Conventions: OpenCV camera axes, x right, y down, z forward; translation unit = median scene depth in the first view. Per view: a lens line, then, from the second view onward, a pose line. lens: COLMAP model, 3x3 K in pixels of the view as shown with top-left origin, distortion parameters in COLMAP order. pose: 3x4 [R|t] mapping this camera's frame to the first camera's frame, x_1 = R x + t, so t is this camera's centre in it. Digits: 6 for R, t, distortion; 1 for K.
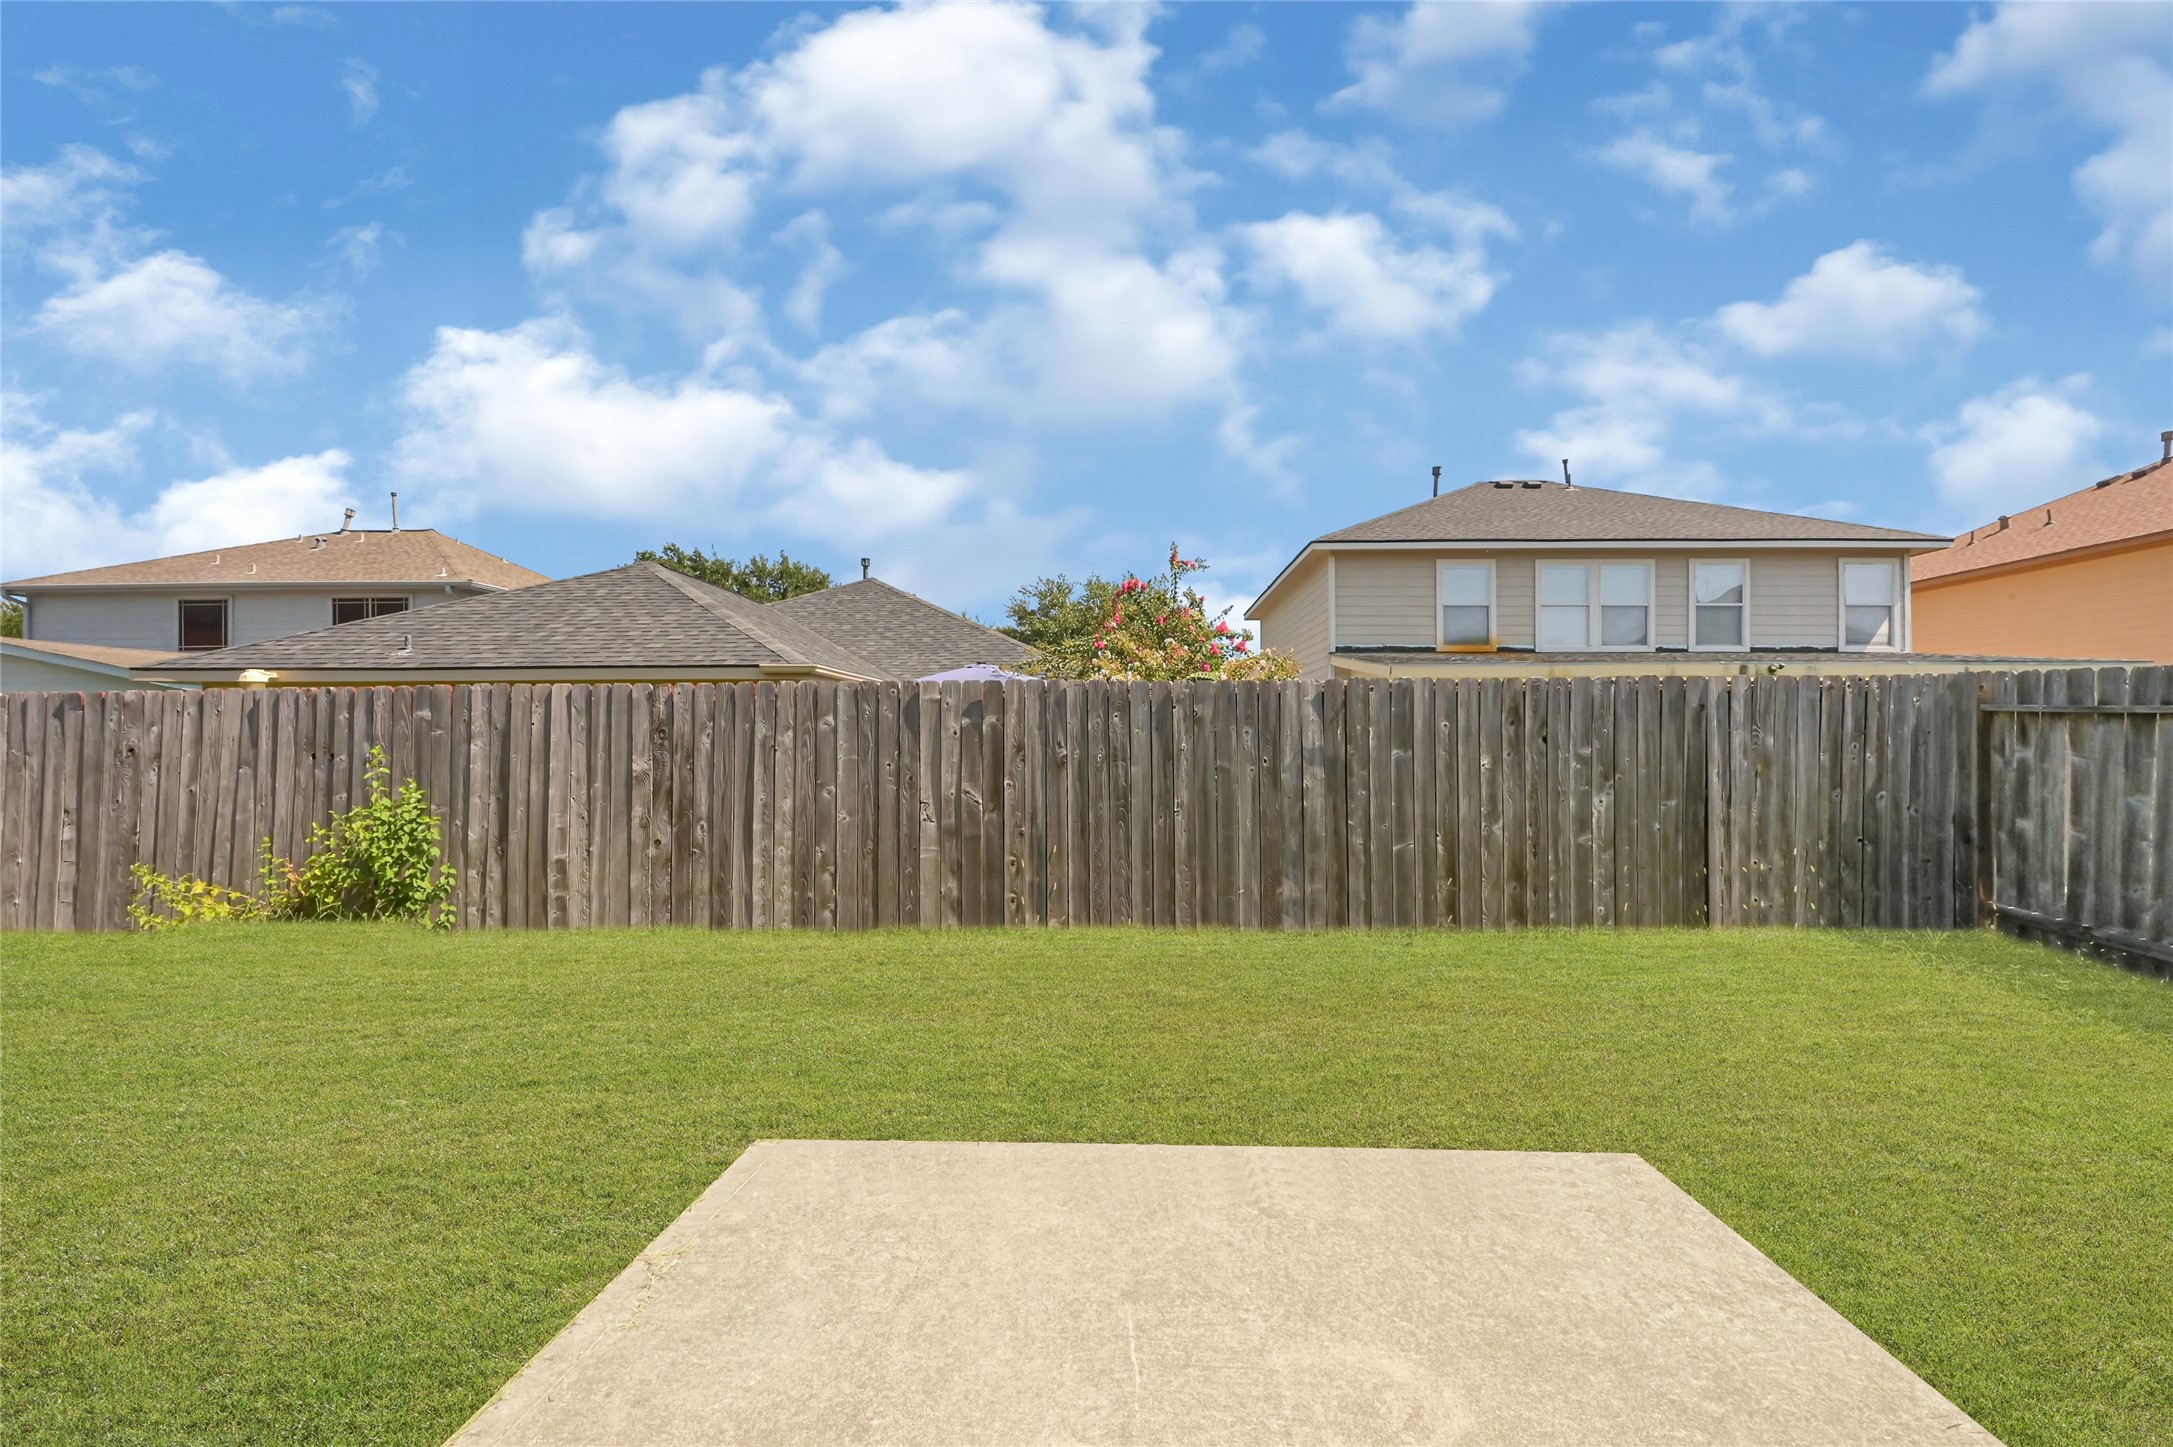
lens RADIAL K [[931.1, 0, 1136.3], [0, 931.1, 744.6], [0, 0, 1]] dist [0.003847, 0.000927]
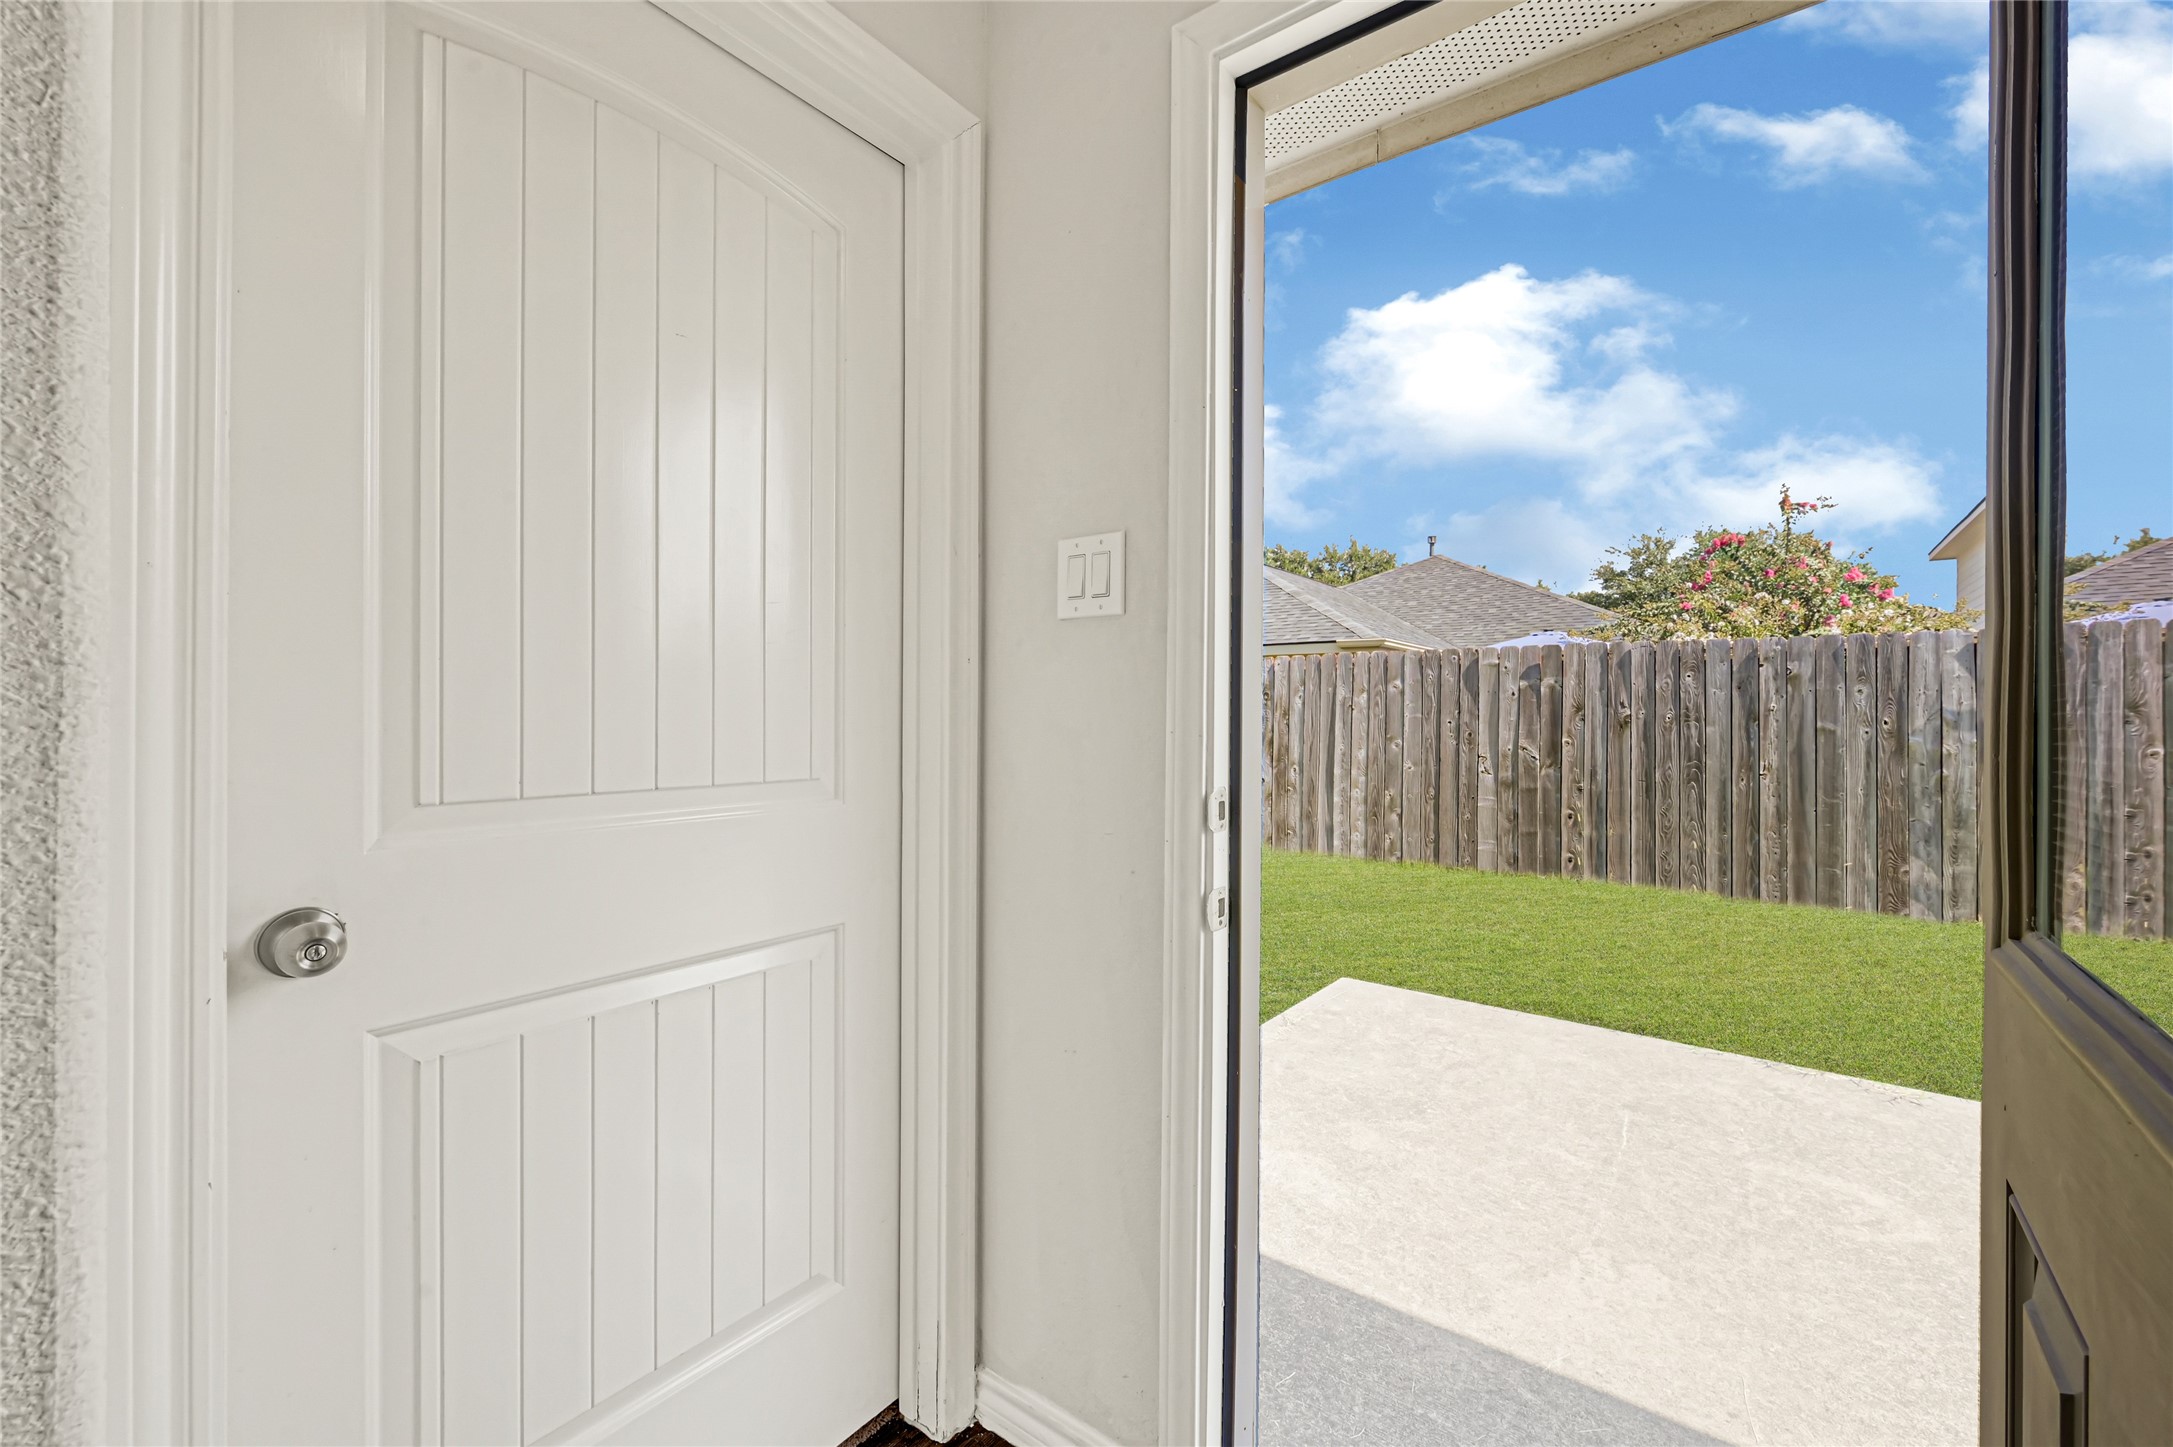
lens RADIAL K [[890.1, 0, 1084.1], [0, 890.1, 712.2], [0, 0, 1]] dist [-0.005957, -0.000271]
pose [[0.793729, 0.007045, -0.608231, 0.042275], [-0.009288, 0.999957, -0.000538, 0.014123], [0.608201, 0.006076, 0.793760, -0.139568]]
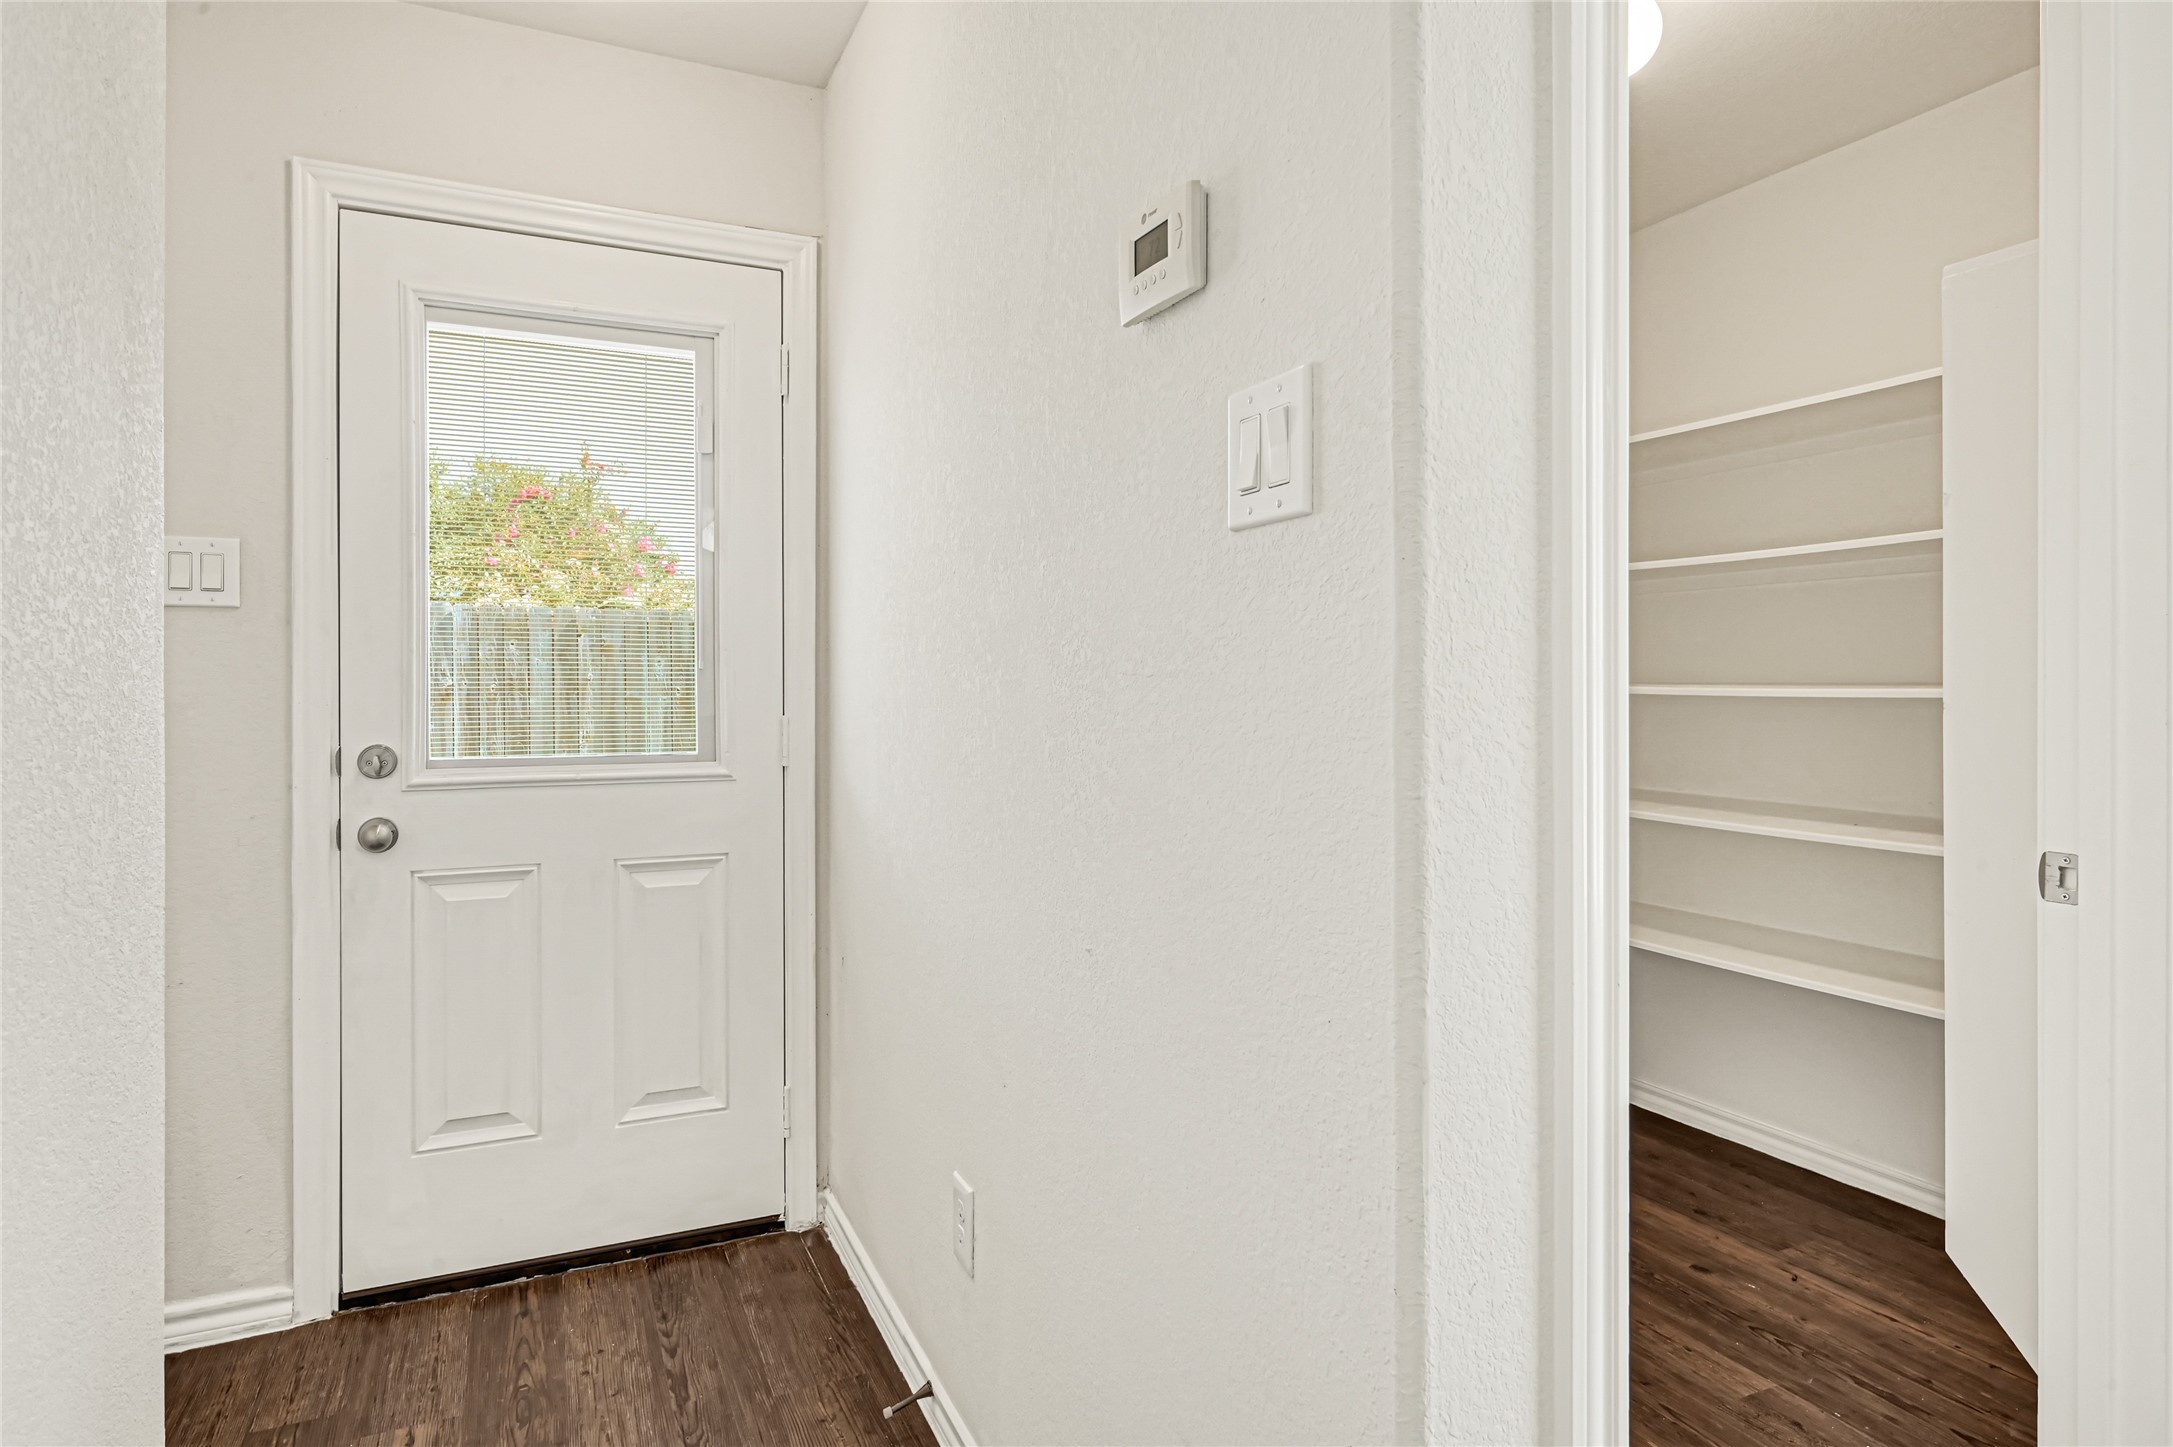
lens RADIAL K [[1236.5, 0, 1111.3], [0, 1236.5, 685.5], [0, 0, 1]] dist [-0.004035, -0.001096]
pose [[0.907512, 0.001560, 0.420023, 0.003387], [-0.000189, 0.999995, -0.003304, 0.015042], [-0.420026, 0.002919, 0.907507, -0.379029]]
